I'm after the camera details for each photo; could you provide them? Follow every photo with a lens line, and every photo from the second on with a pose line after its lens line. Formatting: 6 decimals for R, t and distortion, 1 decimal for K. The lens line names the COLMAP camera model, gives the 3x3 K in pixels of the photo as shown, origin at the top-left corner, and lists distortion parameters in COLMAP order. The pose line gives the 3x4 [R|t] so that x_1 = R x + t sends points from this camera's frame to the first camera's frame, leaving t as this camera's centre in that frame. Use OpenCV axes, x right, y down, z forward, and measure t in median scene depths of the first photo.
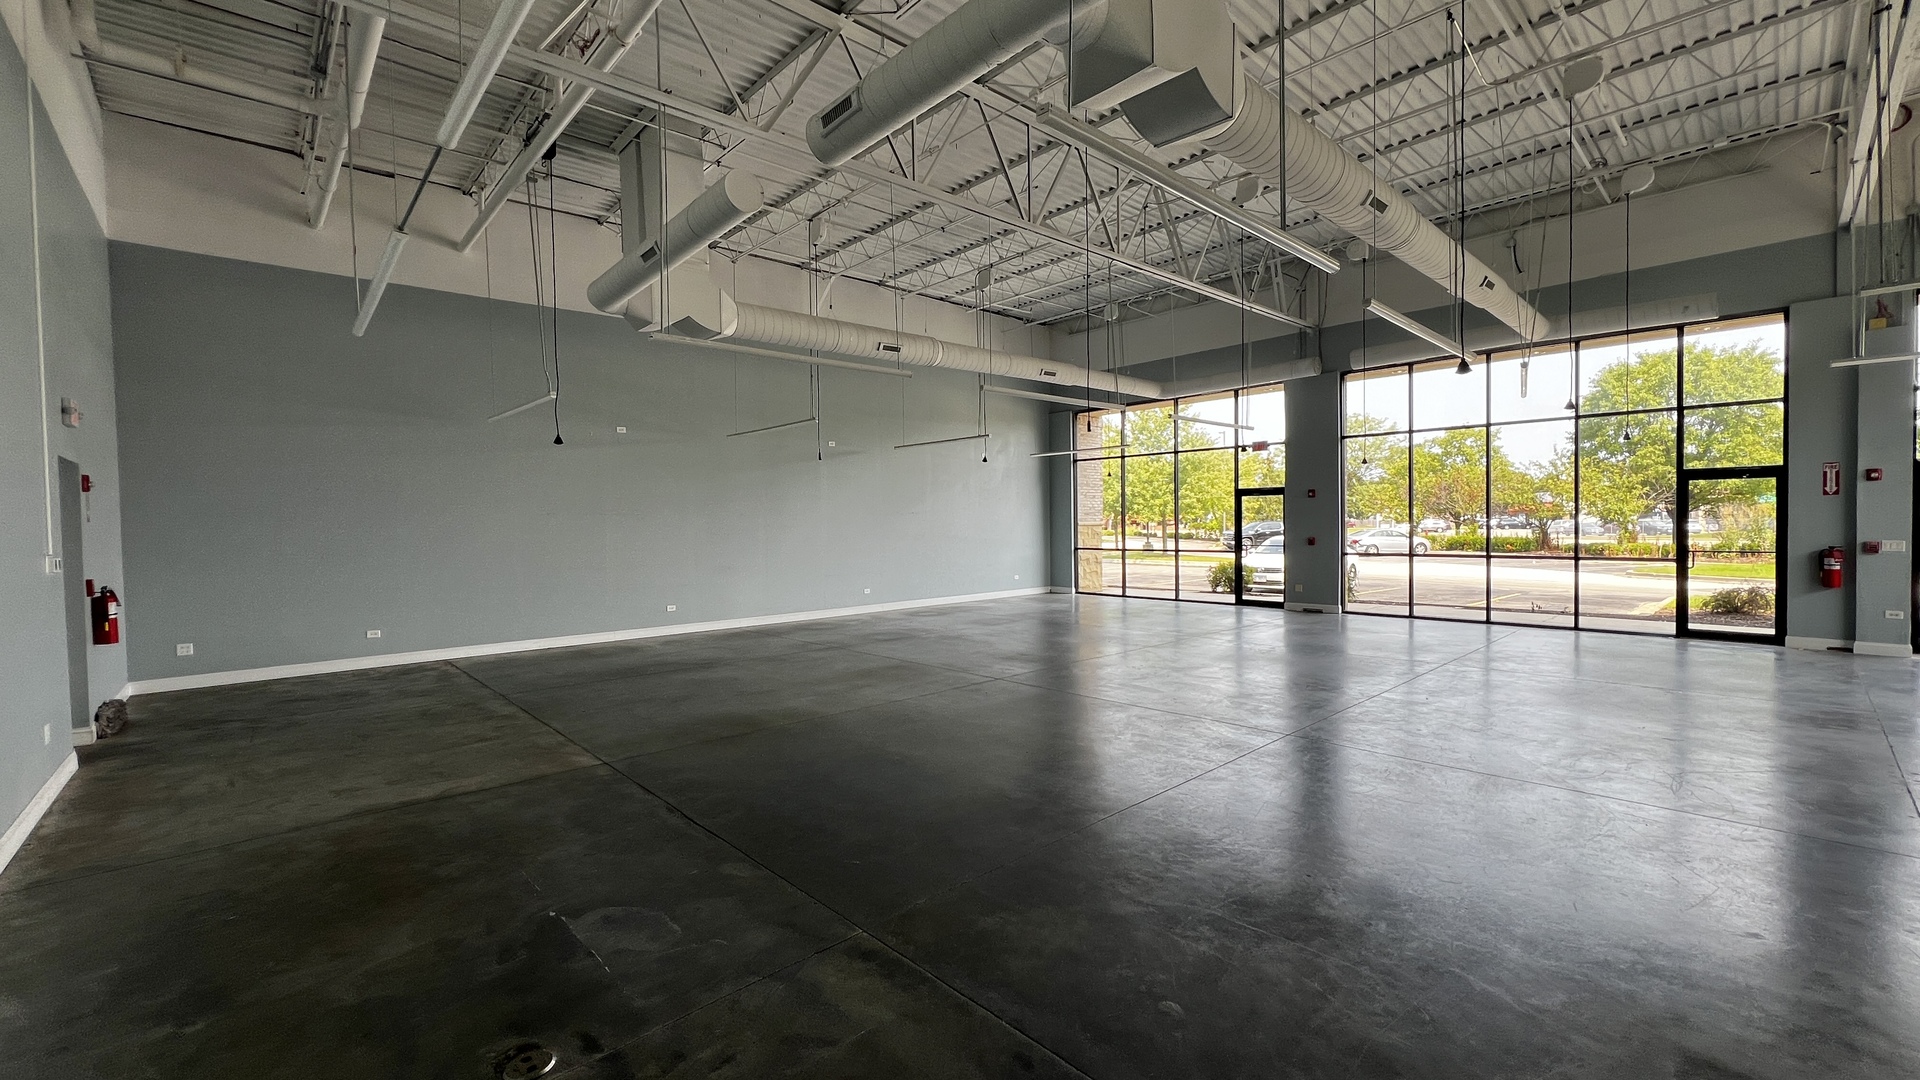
lens RADIAL K [[764.2, 0, 955.6], [0, 764.2, 544.9], [0, 0, 1]] dist [-0.003111, 0.000642]
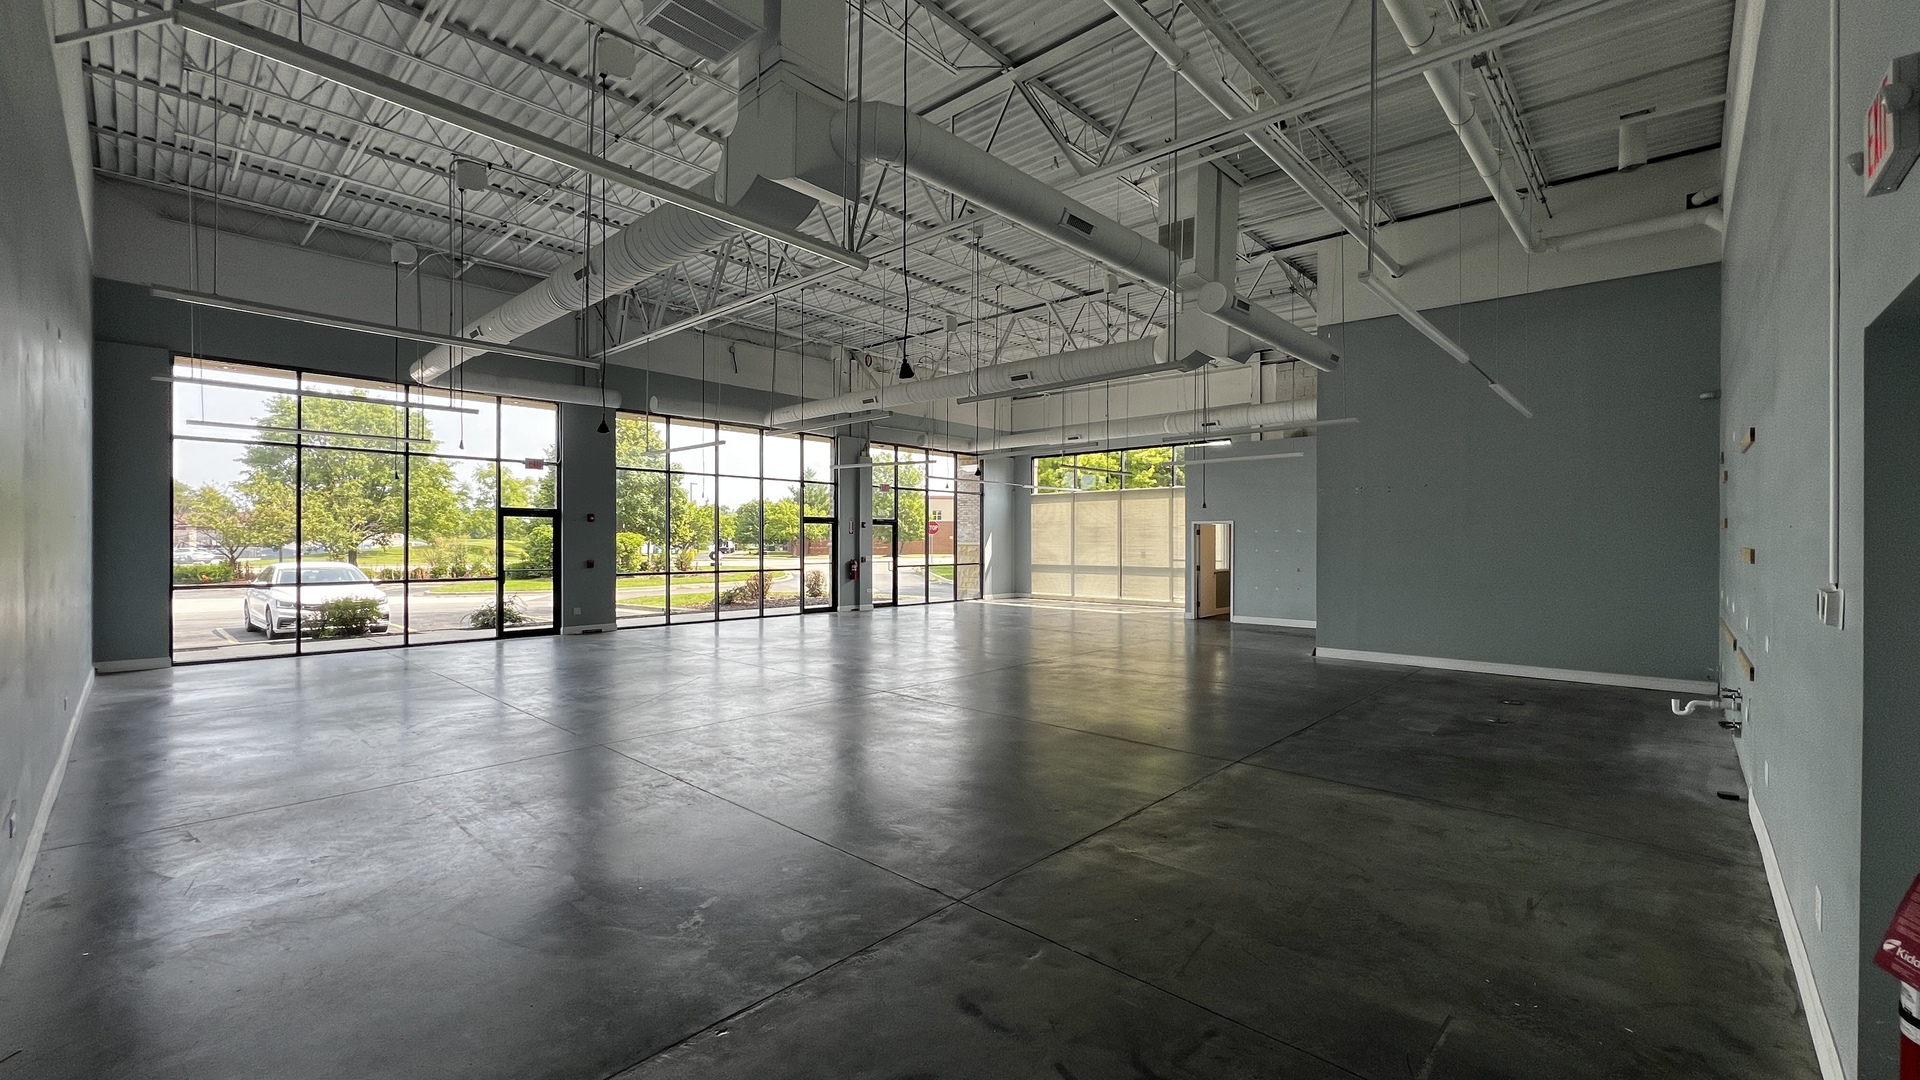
lens RADIAL K [[764.2, 0, 959.7], [0, 764.2, 541.2], [0, 0, 1]] dist [-0.003111, 0.000642]
pose [[-0.079379, 0.014846, 0.996734, -0.602726], [0.028889, 0.999503, -0.012587, -0.008409], [-0.996426, 0.027795, -0.079768, 0.588425]]
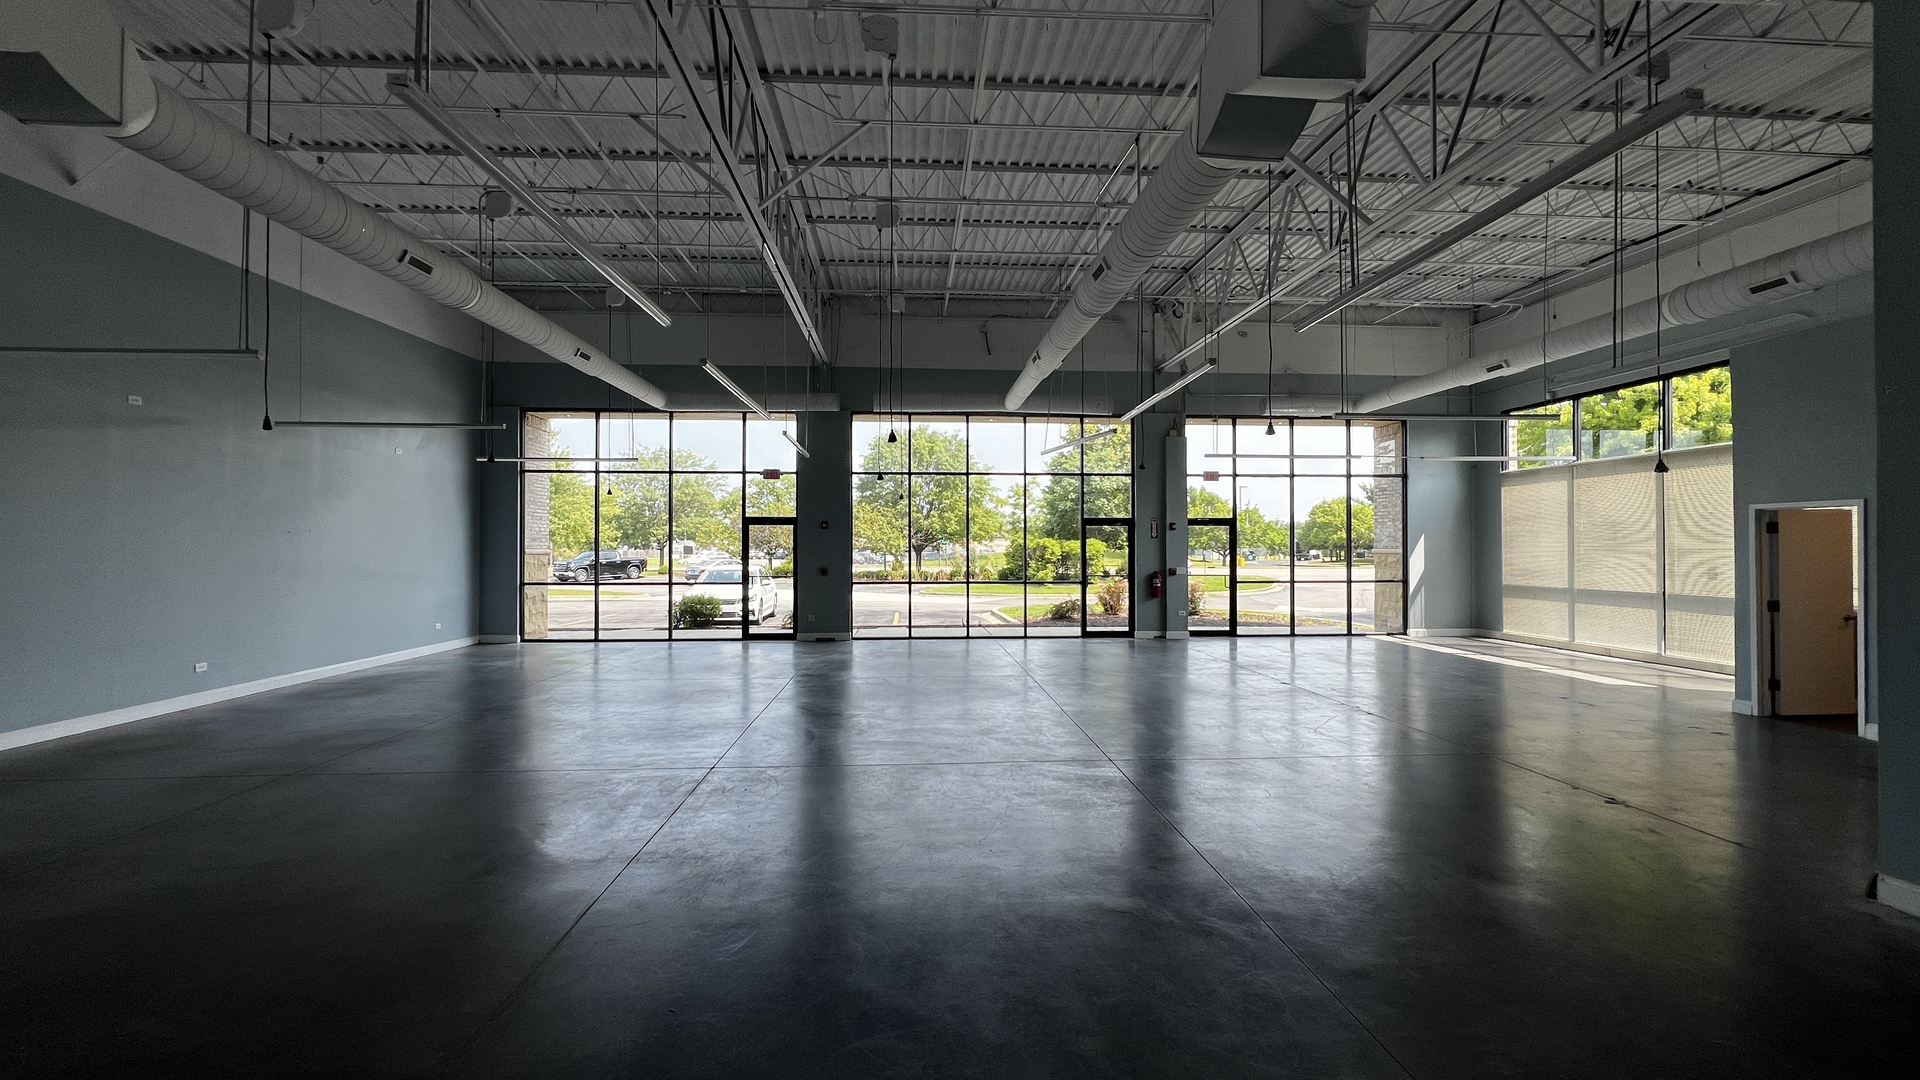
lens RADIAL K [[764.2, 0, 959.0], [0, 764.2, 532.0], [0, 0, 1]] dist [-0.003111, 0.000642]
pose [[0.634444, 0.030703, 0.772359, -0.210603], [0.013849, 0.998599, -0.051072, -0.002711], [-0.772844, 0.043098, 0.633130, 0.213544]]
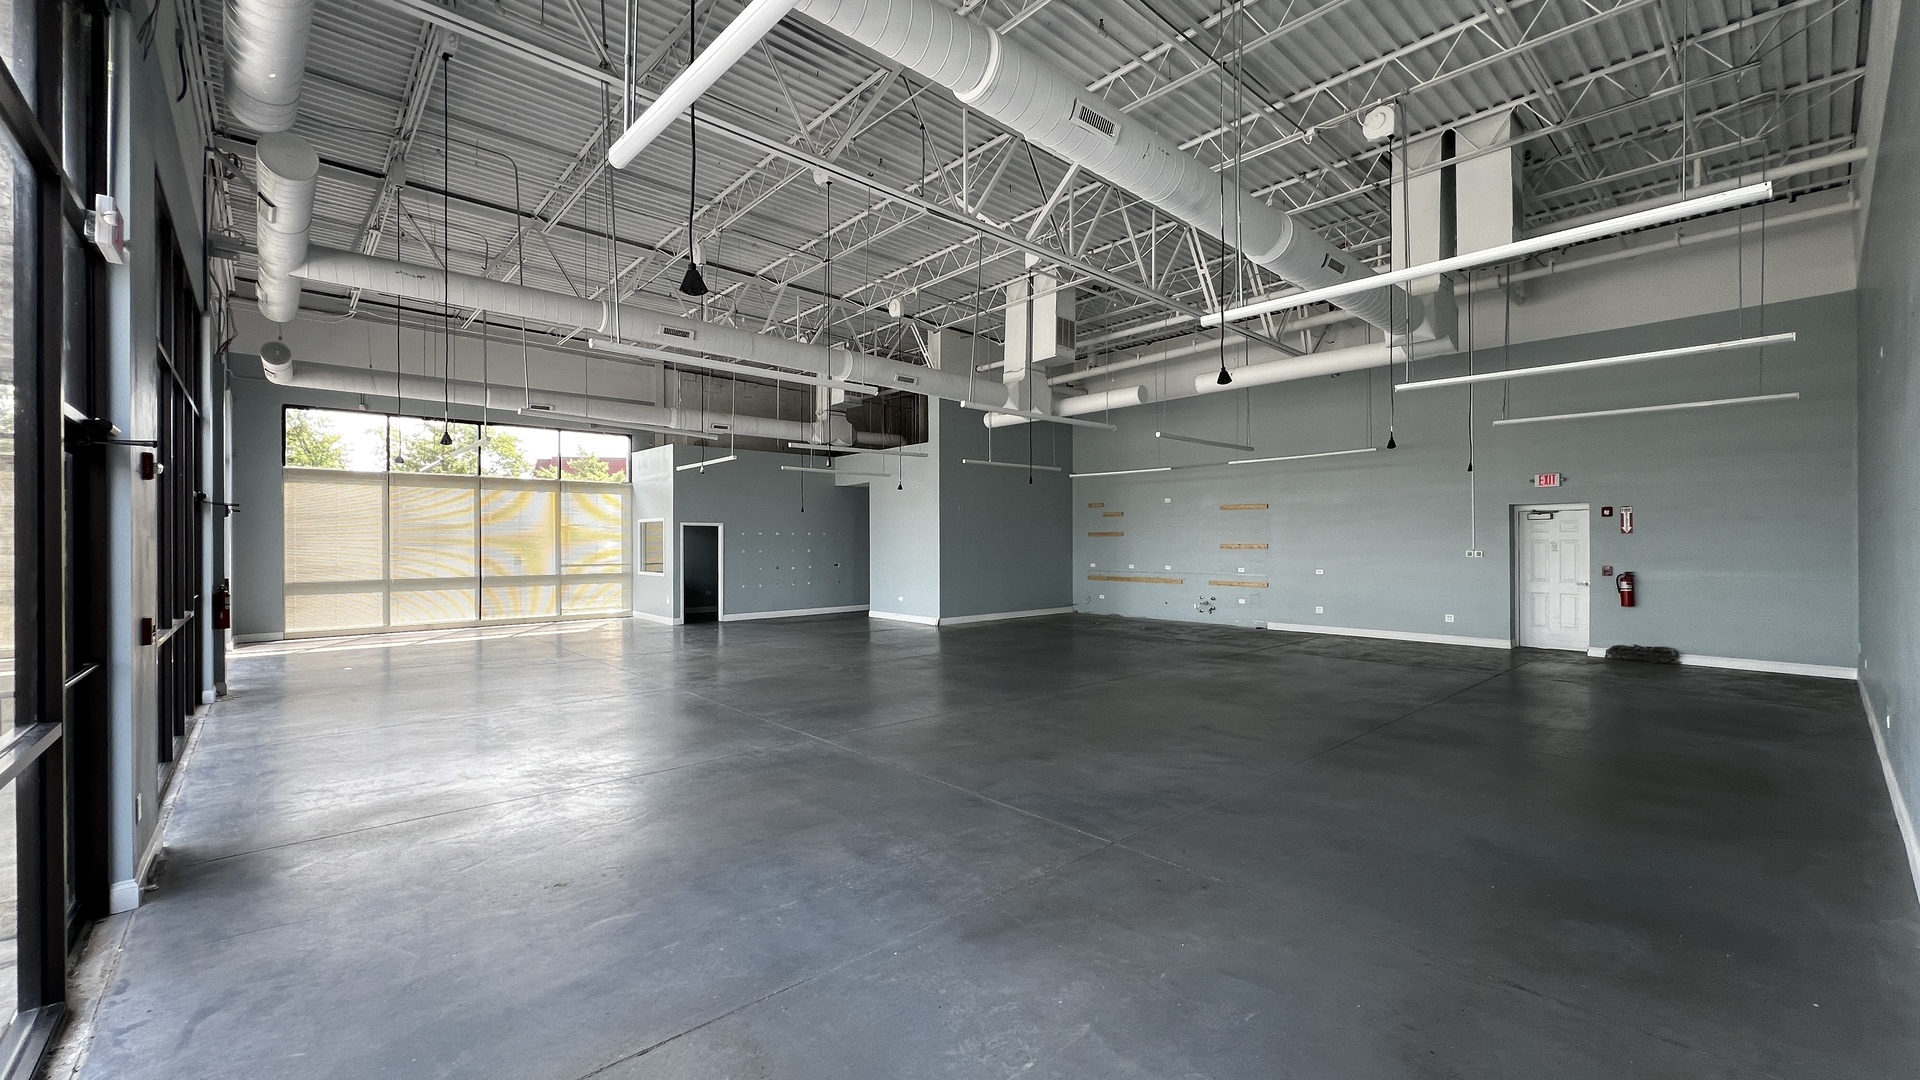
lens RADIAL K [[764.2, 0, 948.2], [0, 764.2, 560.1], [0, 0, 1]] dist [-0.003111, 0.000642]
pose [[-0.999673, 0.015985, 0.019948, 0.157786], [0.017065, 0.998330, 0.055198, -0.044333], [-0.019033, 0.055520, -0.998276, 1.275773]]
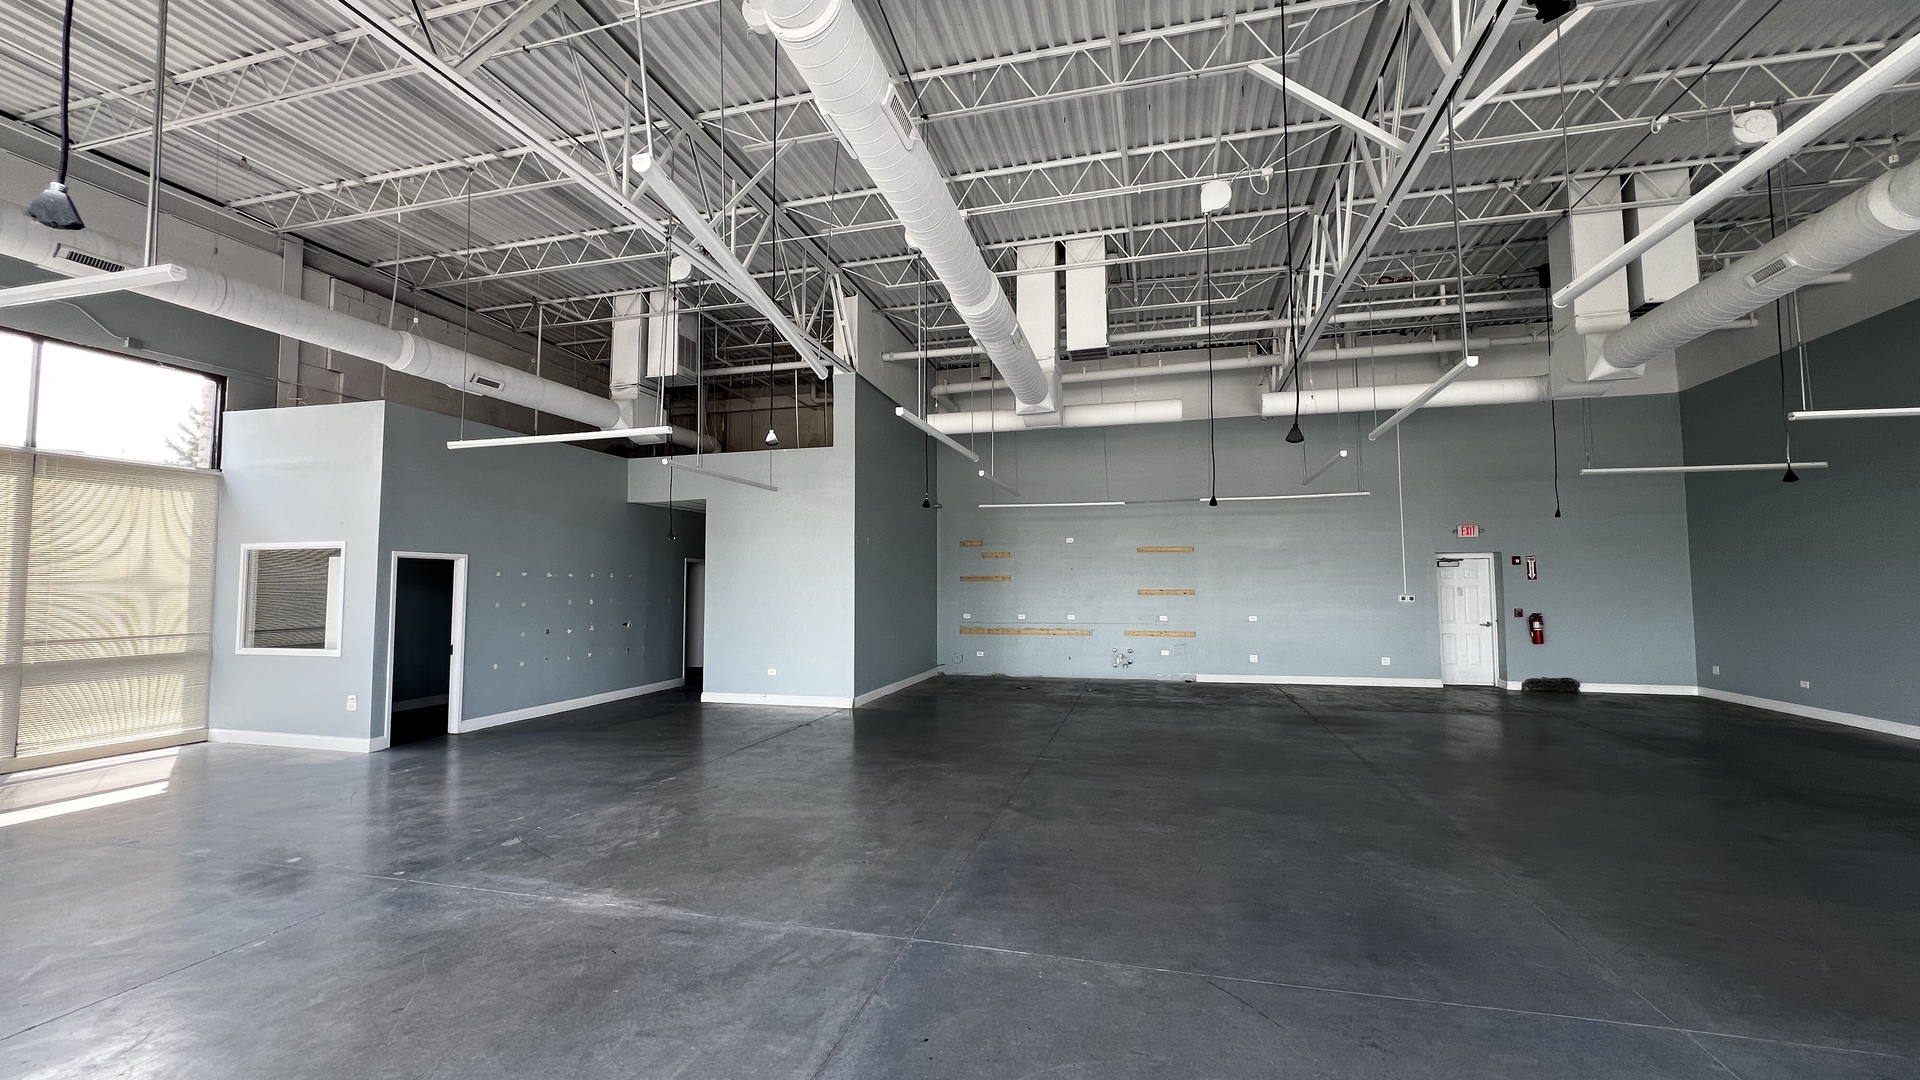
lens RADIAL K [[764.2, 0, 956.6], [0, 764.2, 539.5], [0, 0, 1]] dist [-0.003111, 0.000642]
pose [[-0.846732, -0.016596, -0.531762, 0.530777], [-0.001920, 0.999602, -0.028139, -0.036686], [0.532017, -0.022805, -0.846427, 0.872098]]
